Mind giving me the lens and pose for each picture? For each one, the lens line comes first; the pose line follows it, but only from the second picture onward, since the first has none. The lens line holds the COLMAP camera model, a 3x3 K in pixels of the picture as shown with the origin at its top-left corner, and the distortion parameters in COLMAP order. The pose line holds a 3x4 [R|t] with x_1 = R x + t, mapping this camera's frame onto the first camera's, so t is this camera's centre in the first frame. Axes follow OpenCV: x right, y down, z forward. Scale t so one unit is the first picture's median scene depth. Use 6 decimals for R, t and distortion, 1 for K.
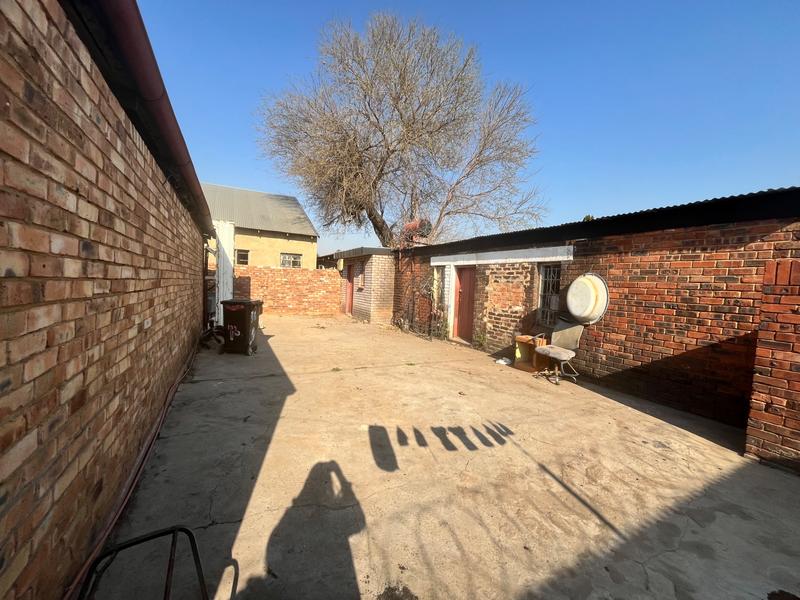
lens RADIAL K [[321.0, 0, 400.0], [0, 321.0, 300.0], [0, 0, 1]] dist [-0.006416, 0.000037]
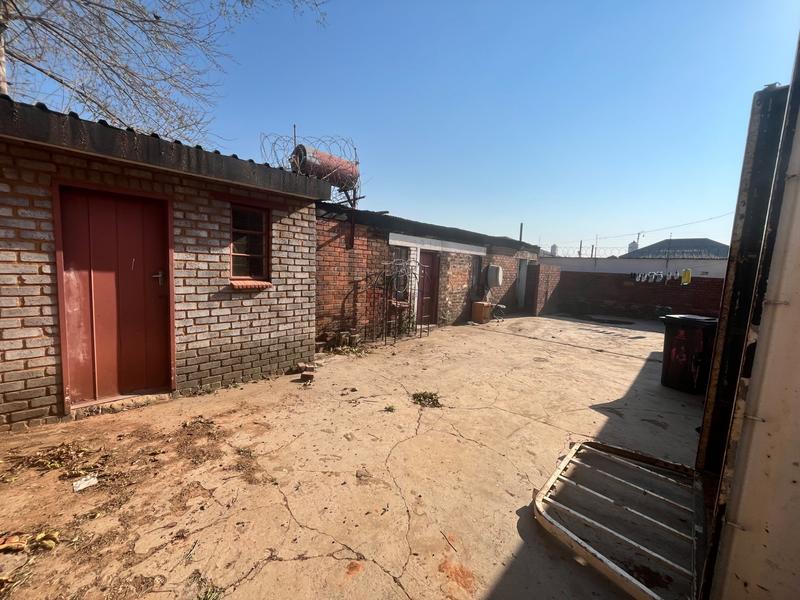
lens RADIAL K [[321.0, 0, 400.0], [0, 321.0, 300.0], [0, 0, 1]] dist [-0.006416, 0.000037]
pose [[-0.318474, -0.149514, 0.936066, -1.138806], [-0.001042, 0.987537, 0.157380, -0.175903], [-0.947931, 0.049146, -0.314661, 2.216076]]
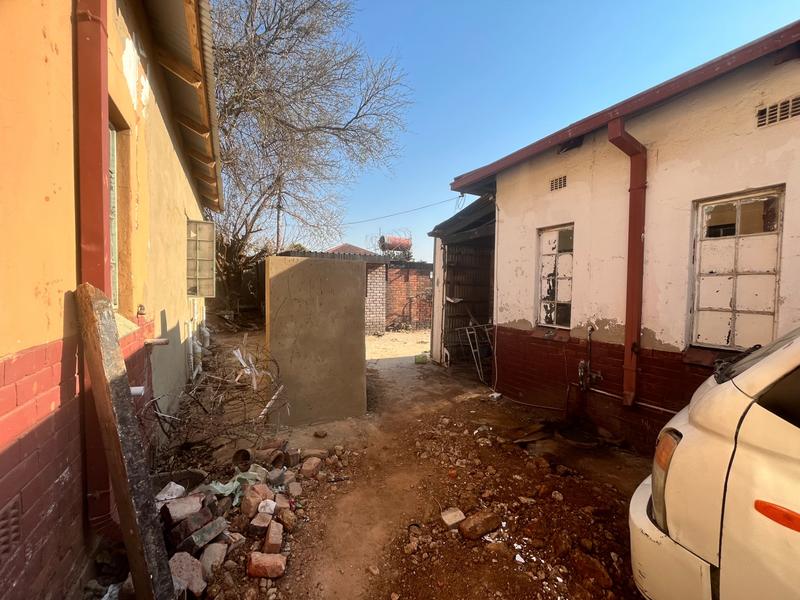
lens RADIAL K [[321.0, 0, 400.0], [0, 321.0, 300.0], [0, 0, 1]] dist [-0.006416, 0.000037]
pose [[0.007850, -0.068645, 0.997610, -2.318924], [0.044158, 0.996692, 0.068234, -0.203866], [-0.998994, 0.043516, 0.010856, 2.038247]]
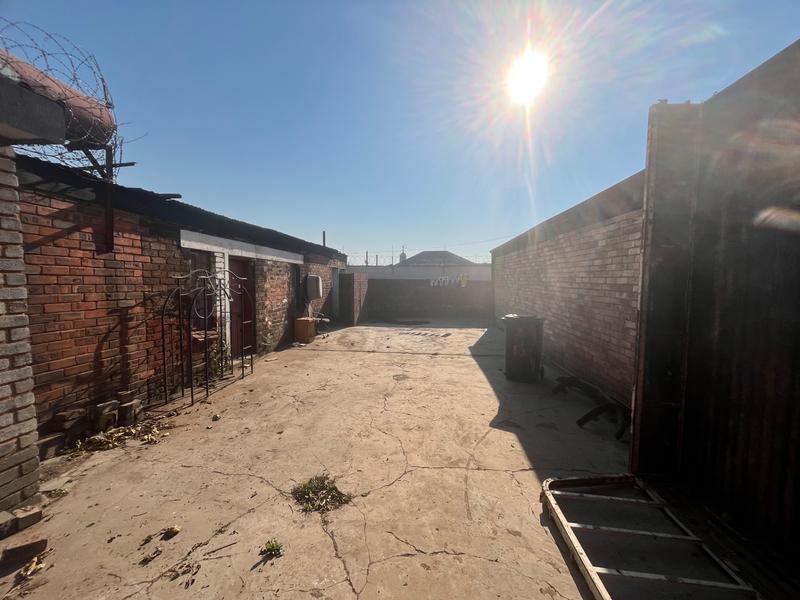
lens RADIAL K [[321.0, 0, 400.0], [0, 321.0, 300.0], [0, 0, 1]] dist [-0.006416, 0.000037]
pose [[-0.824641, -0.076579, 0.560449, -0.826498], [-0.006693, 0.992045, 0.125703, -0.164855], [-0.565617, 0.099909, -0.818594, 2.216791]]
